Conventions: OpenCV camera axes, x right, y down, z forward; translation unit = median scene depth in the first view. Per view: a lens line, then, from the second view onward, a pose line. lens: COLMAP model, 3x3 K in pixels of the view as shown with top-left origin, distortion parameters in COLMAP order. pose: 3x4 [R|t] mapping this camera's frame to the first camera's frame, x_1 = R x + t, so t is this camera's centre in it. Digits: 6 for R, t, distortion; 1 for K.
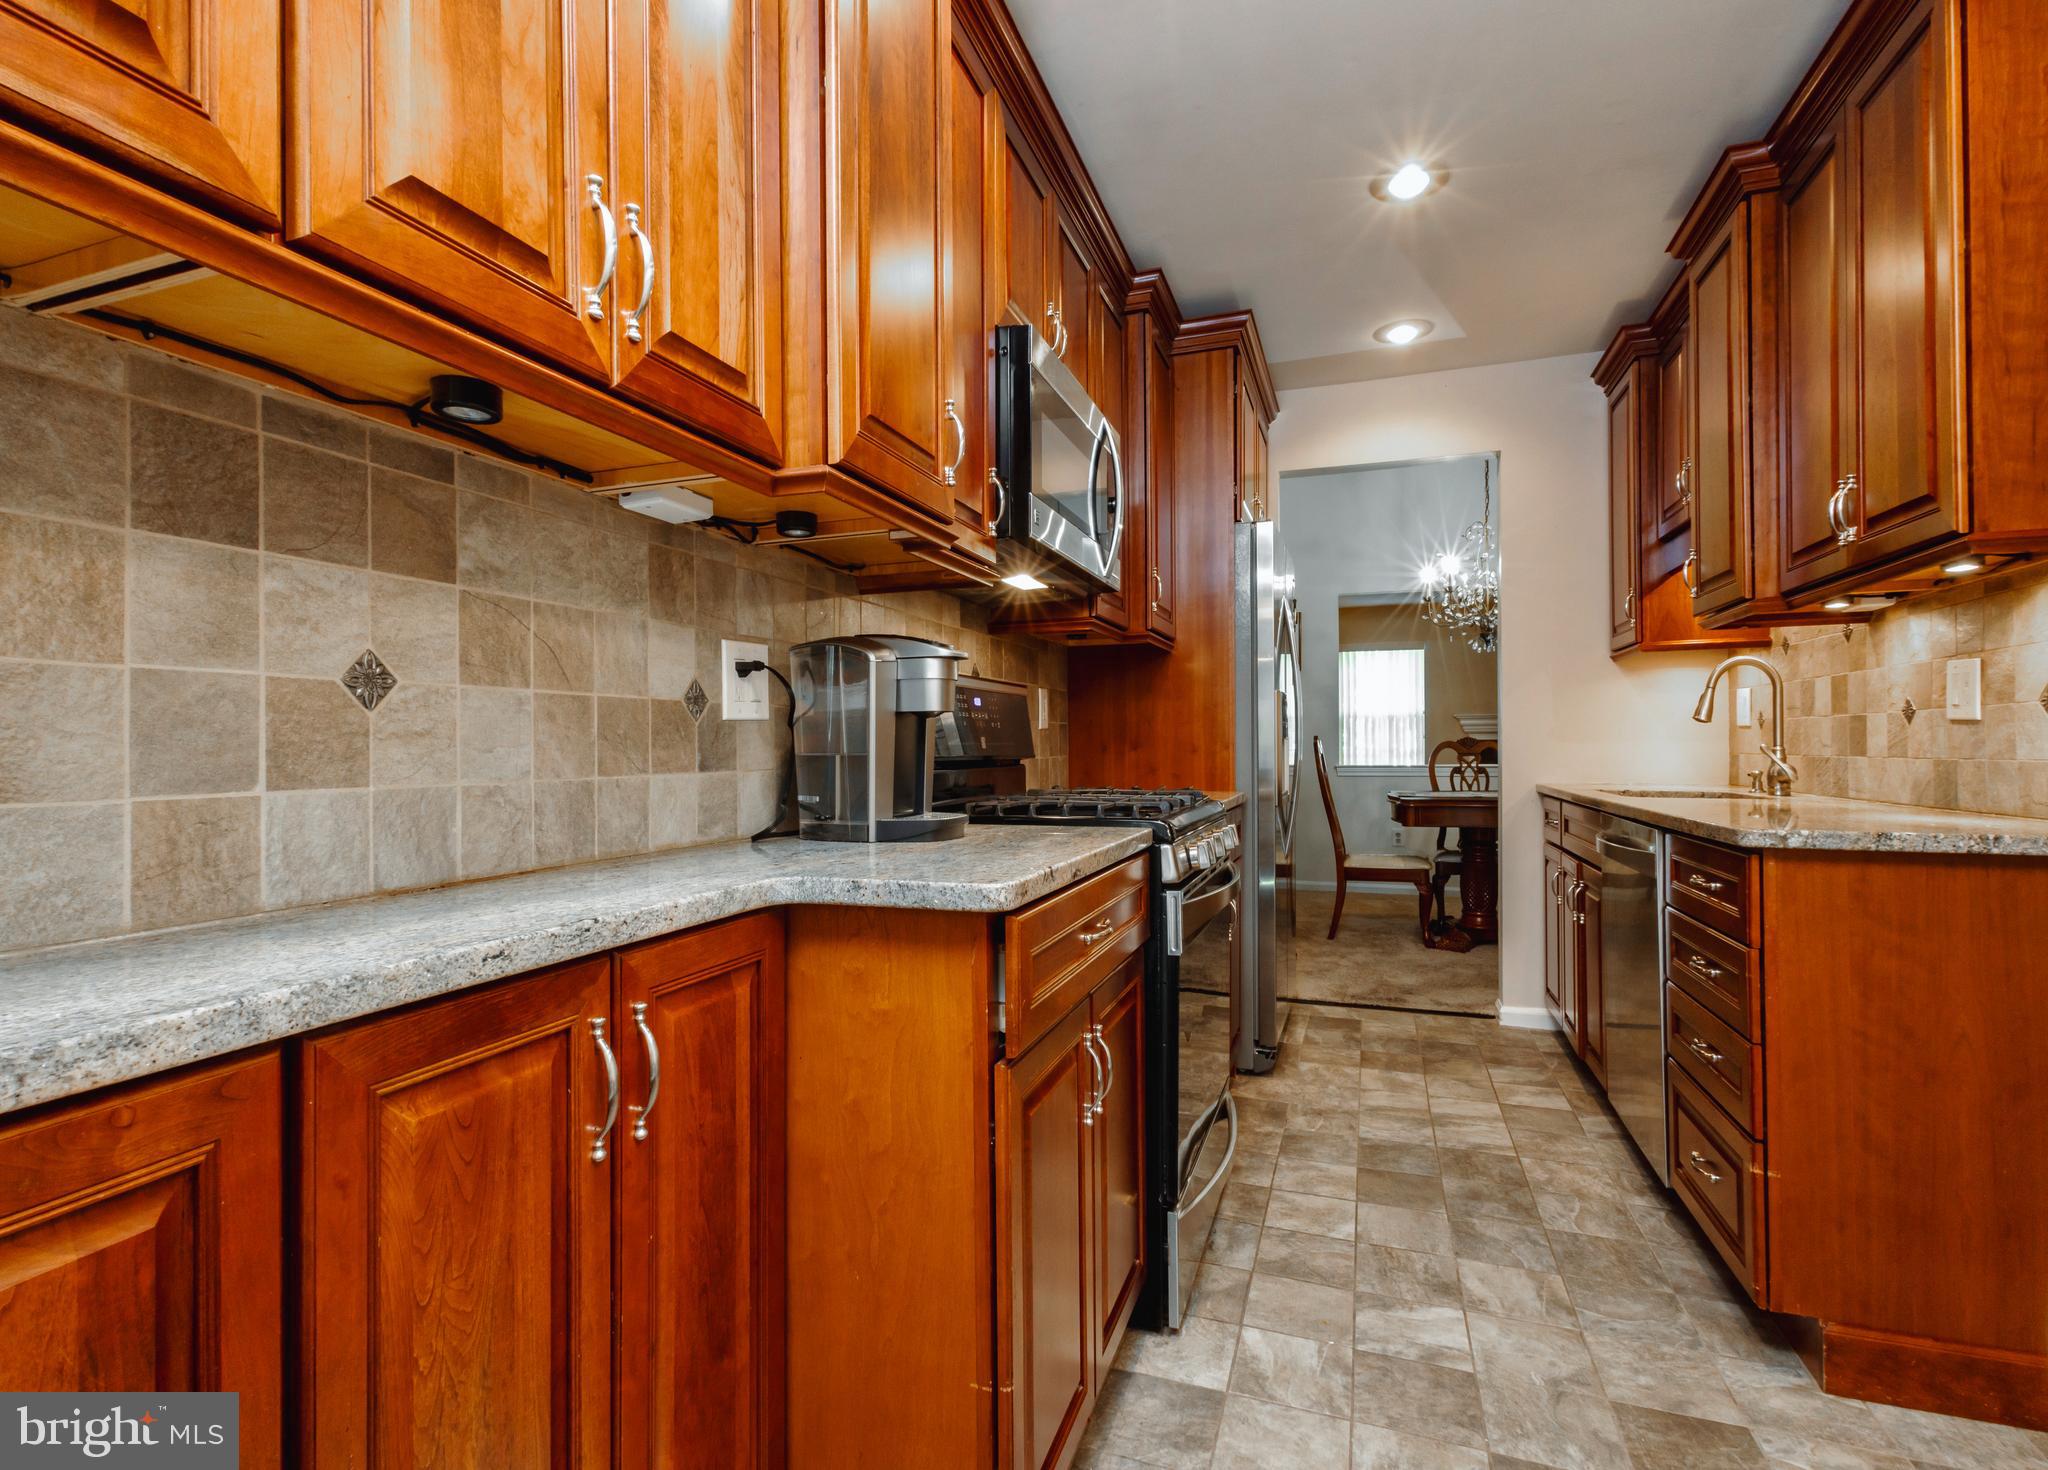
lens RADIAL K [[976.7, 0, 1011.5], [0, 976.7, 740.5], [0, 0, 1]] dist [0.001121, 0.000334]
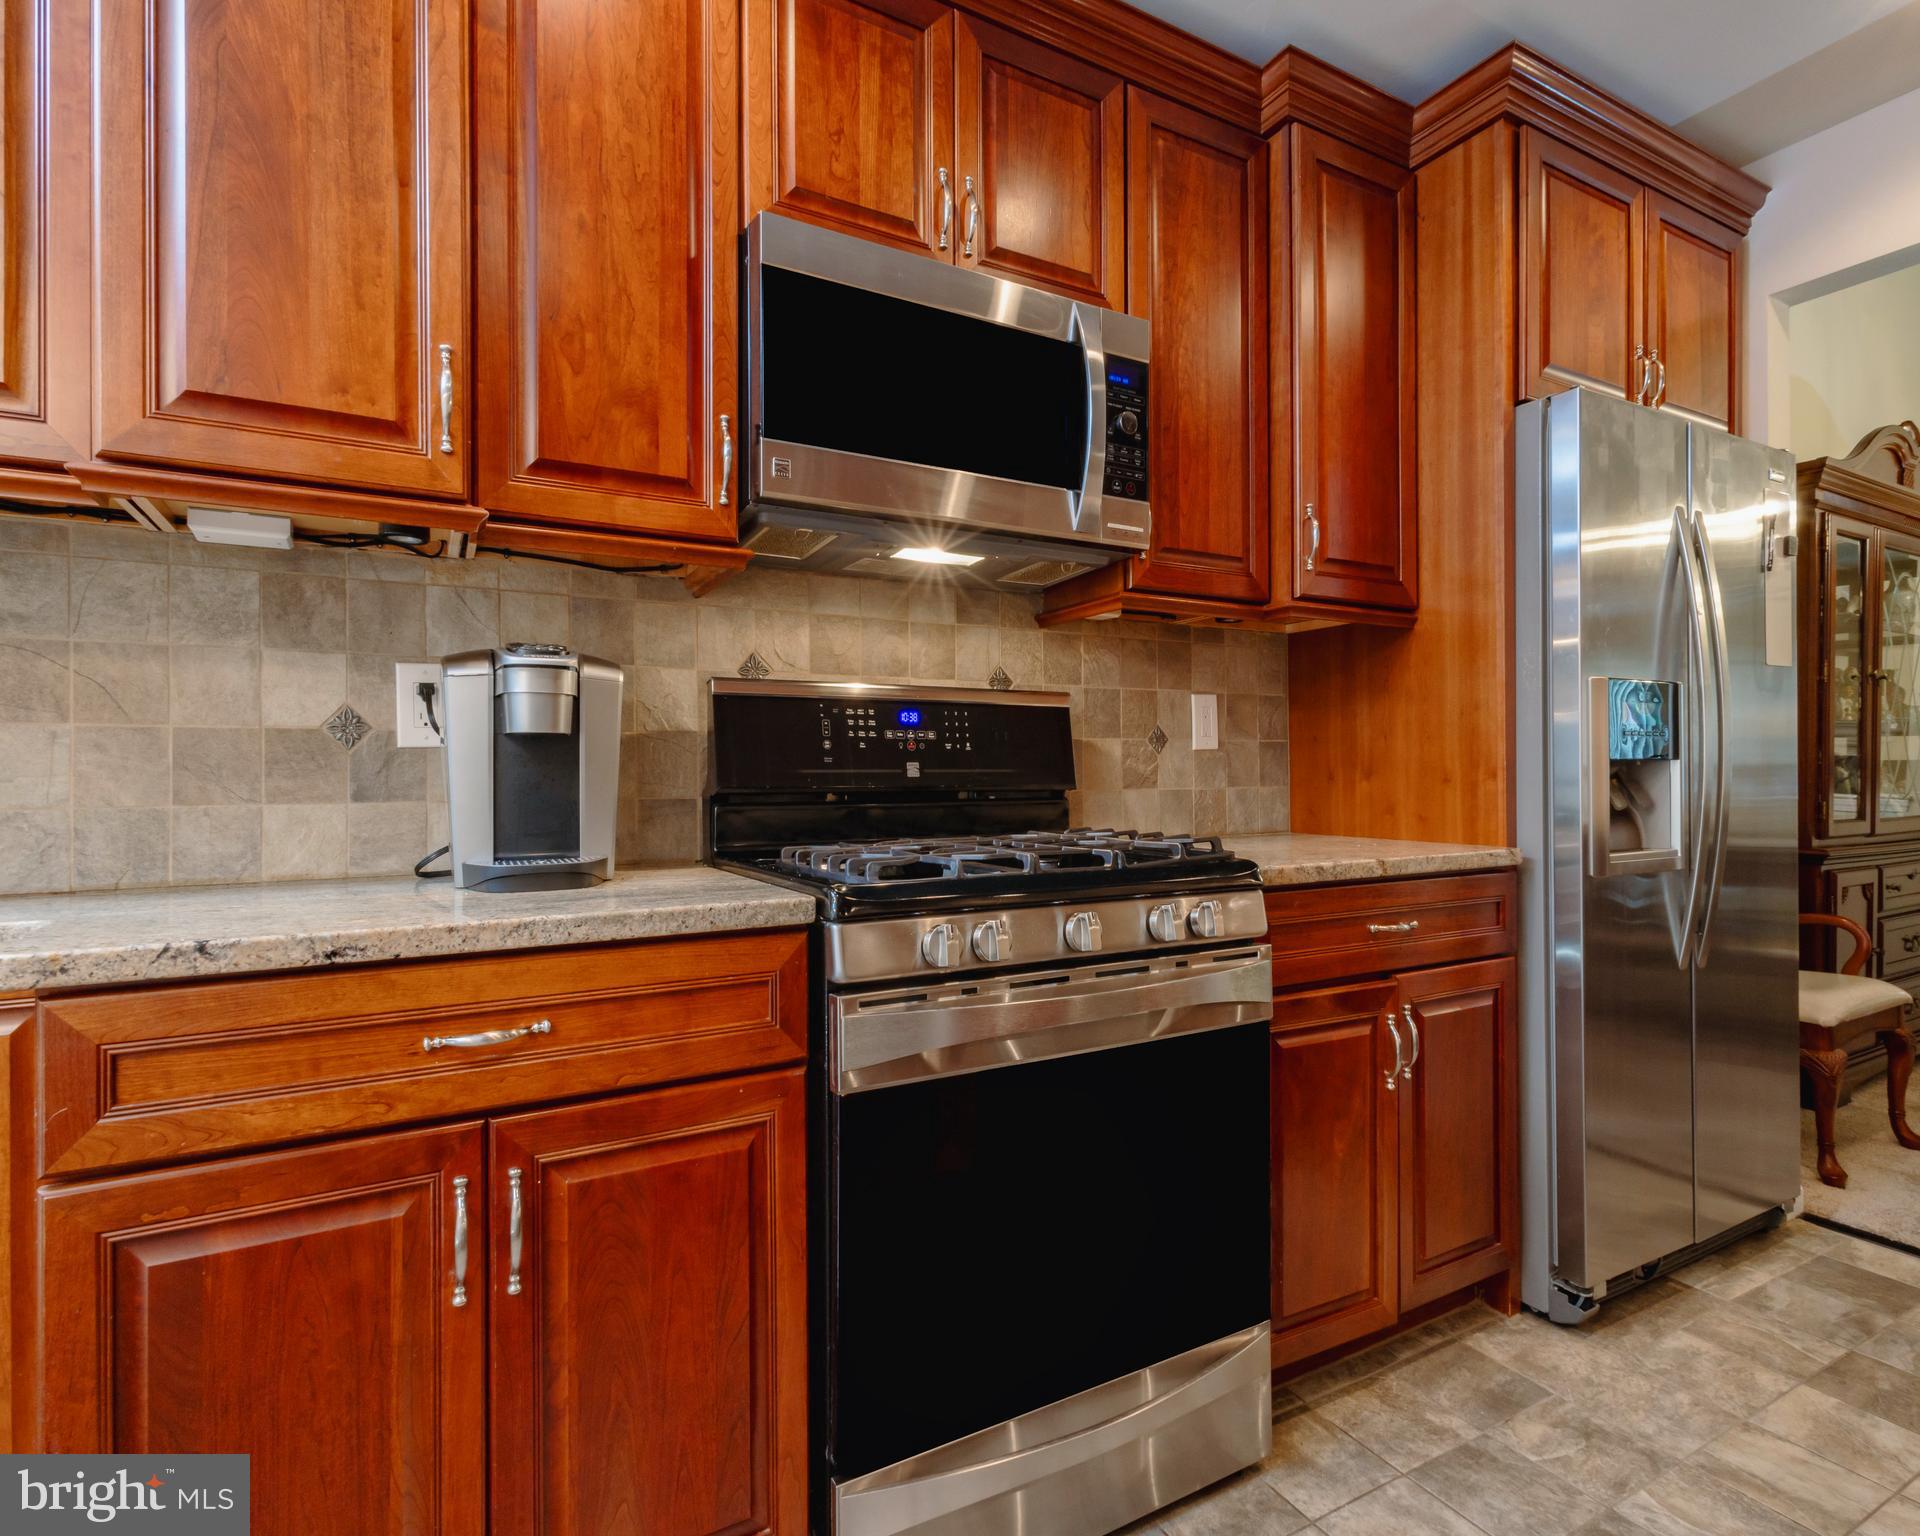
lens RADIAL K [[1003.3, 0, 966.3], [0, 1003.3, 770.0], [0, 0, 1]] dist [0.009784, -0.002909]
pose [[0.763541, -0.003986, -0.645747, 0.593096], [0.005838, 0.999983, 0.000730, 0.002475], [0.645733, -0.004328, 0.763551, 0.476762]]
